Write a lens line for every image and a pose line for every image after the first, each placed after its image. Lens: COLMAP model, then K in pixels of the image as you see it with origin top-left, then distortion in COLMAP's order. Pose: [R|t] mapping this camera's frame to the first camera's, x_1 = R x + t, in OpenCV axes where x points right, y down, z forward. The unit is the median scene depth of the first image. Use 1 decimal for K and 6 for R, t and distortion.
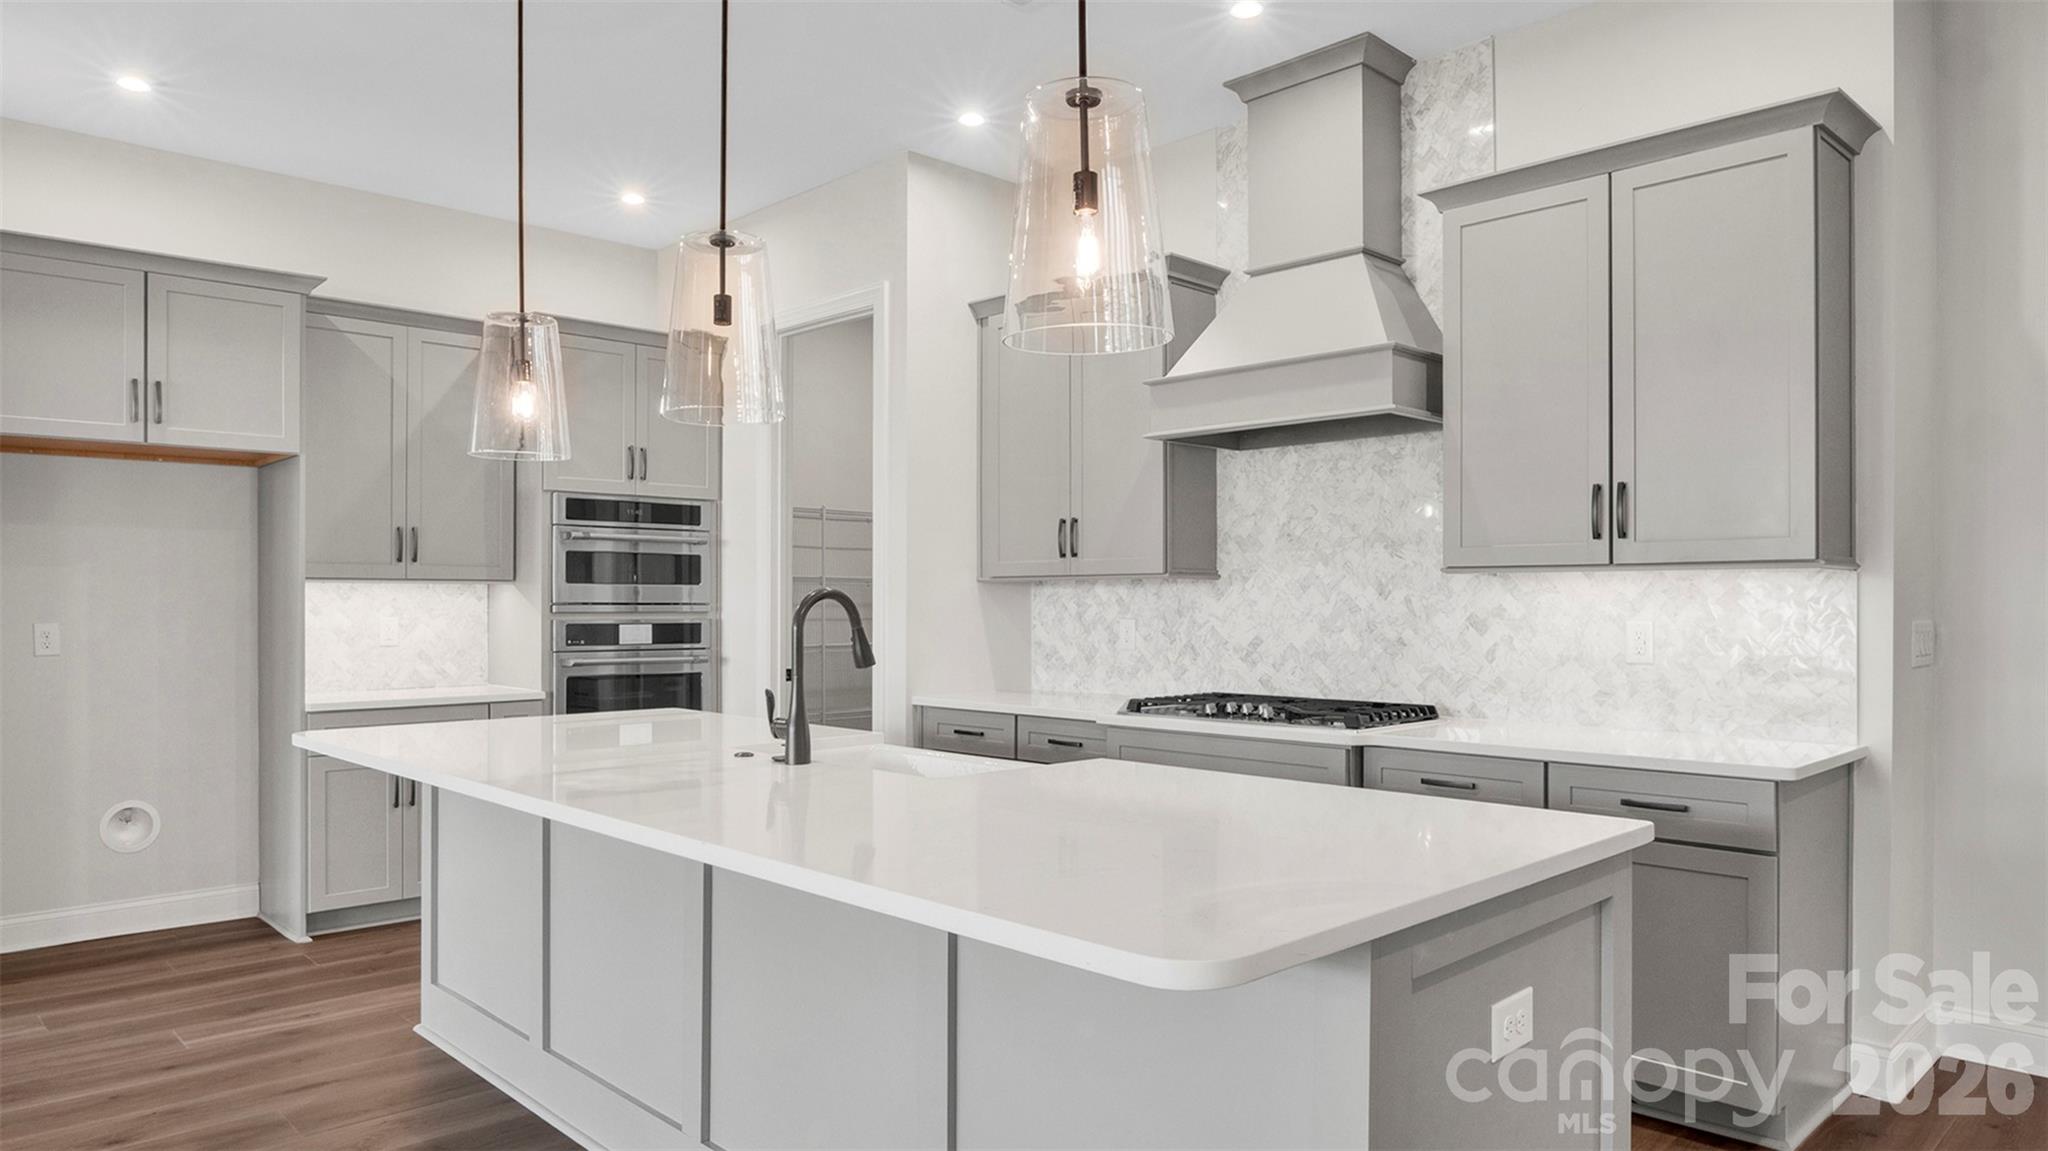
lens RADIAL K [[1291.4, 0, 1043.0], [0, 1291.4, 596.8], [0, 0, 1]] dist [-0.019896, 0.000744]
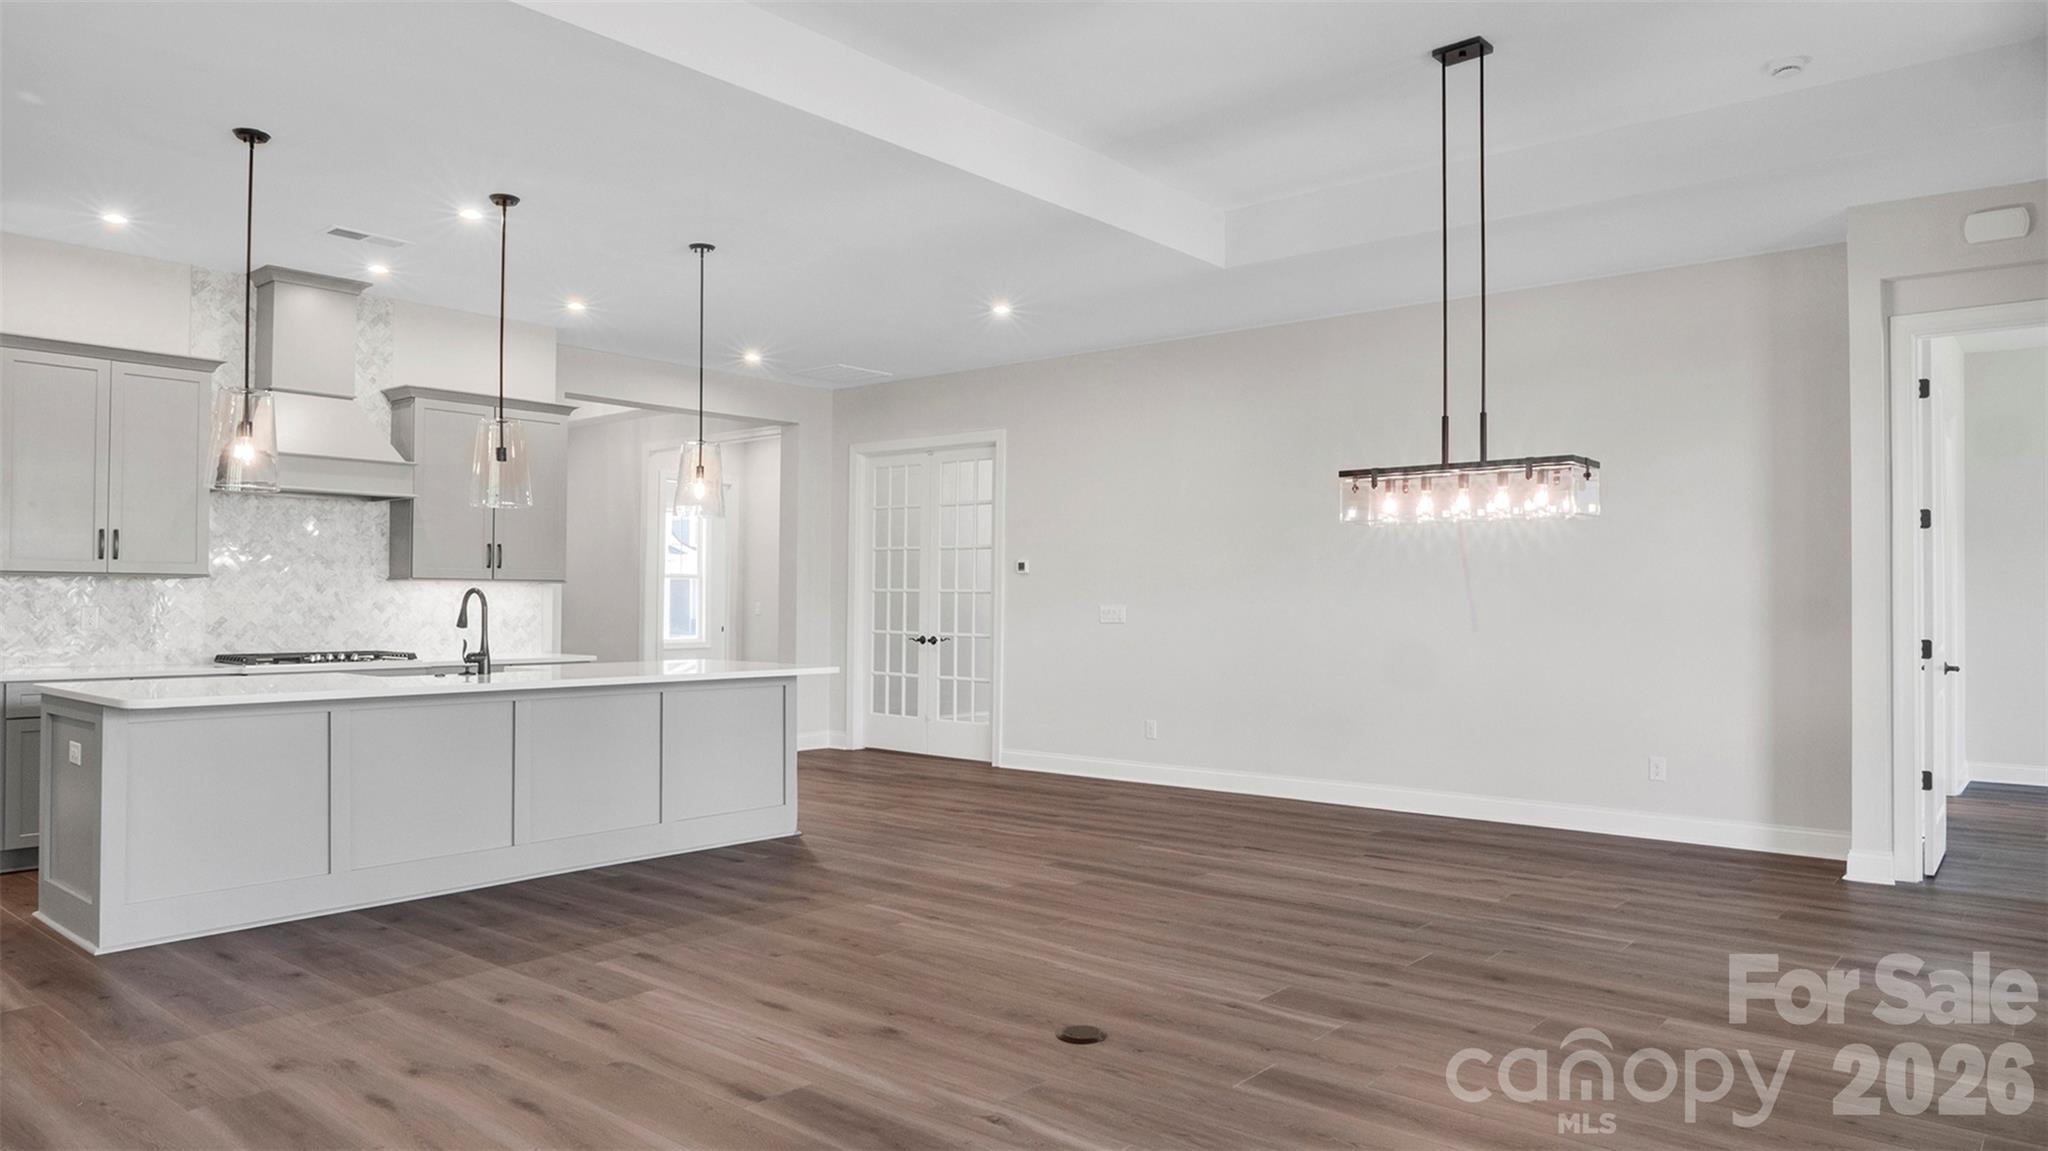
lens RADIAL K [[1291.4, 0, 1037.2], [0, 1291.4, 579.0], [0, 0, 1]] dist [-0.019896, 0.000744]
pose [[-0.109819, 0.016939, 0.993807, -1.395542], [-0.008844, 0.999799, -0.018019, 0.004563], [-0.993912, -0.010768, -0.109647, 0.214279]]
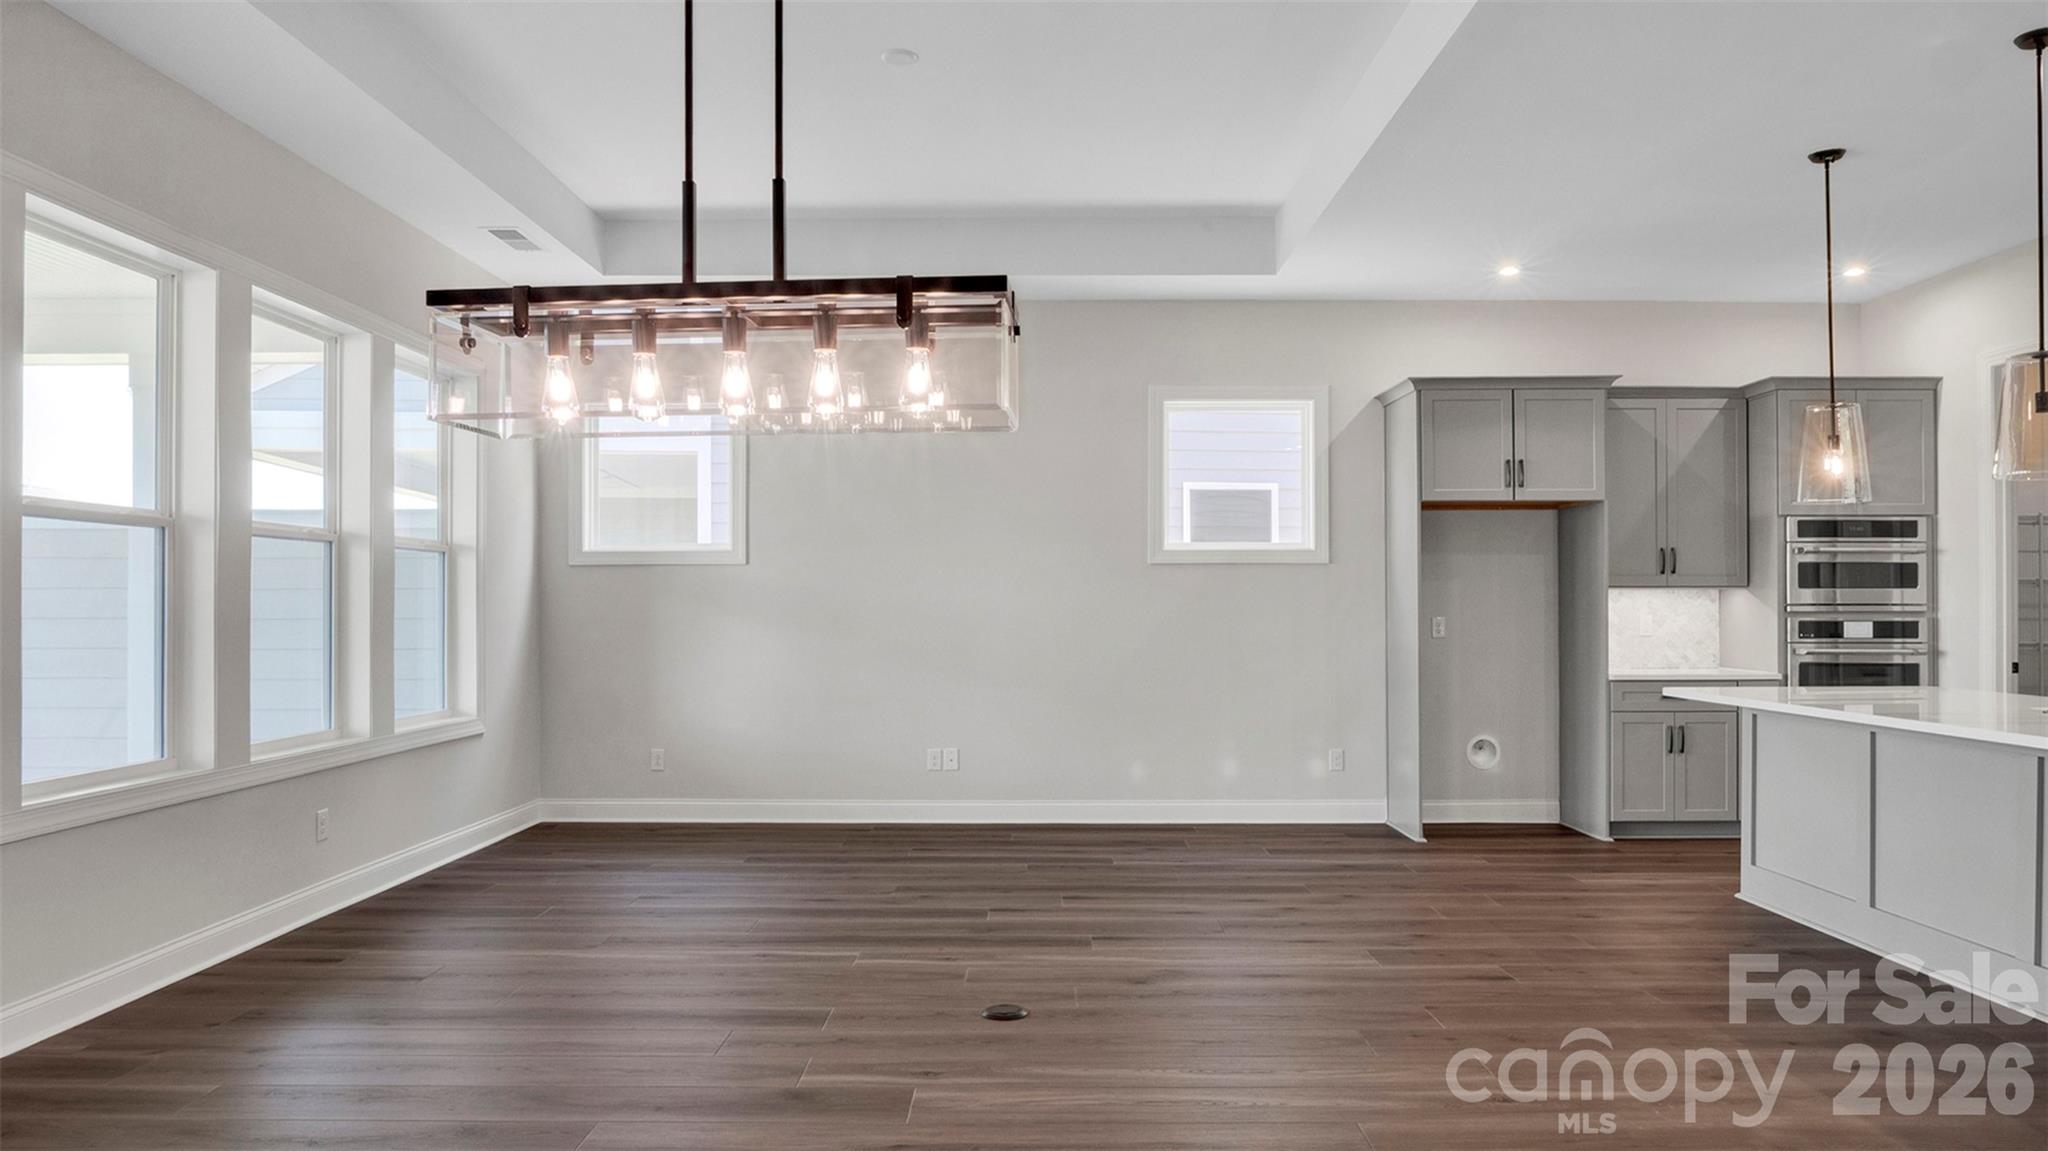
lens RADIAL K [[1291.4, 0, 1002.5], [0, 1291.4, 601.5], [0, 0, 1]] dist [-0.019896, 0.000744]
pose [[0.698959, -0.002441, -0.715157, -0.022291], [0.003960, 0.999992, 0.000457, -0.001589], [0.715150, -0.003151, 0.698964, -0.485170]]
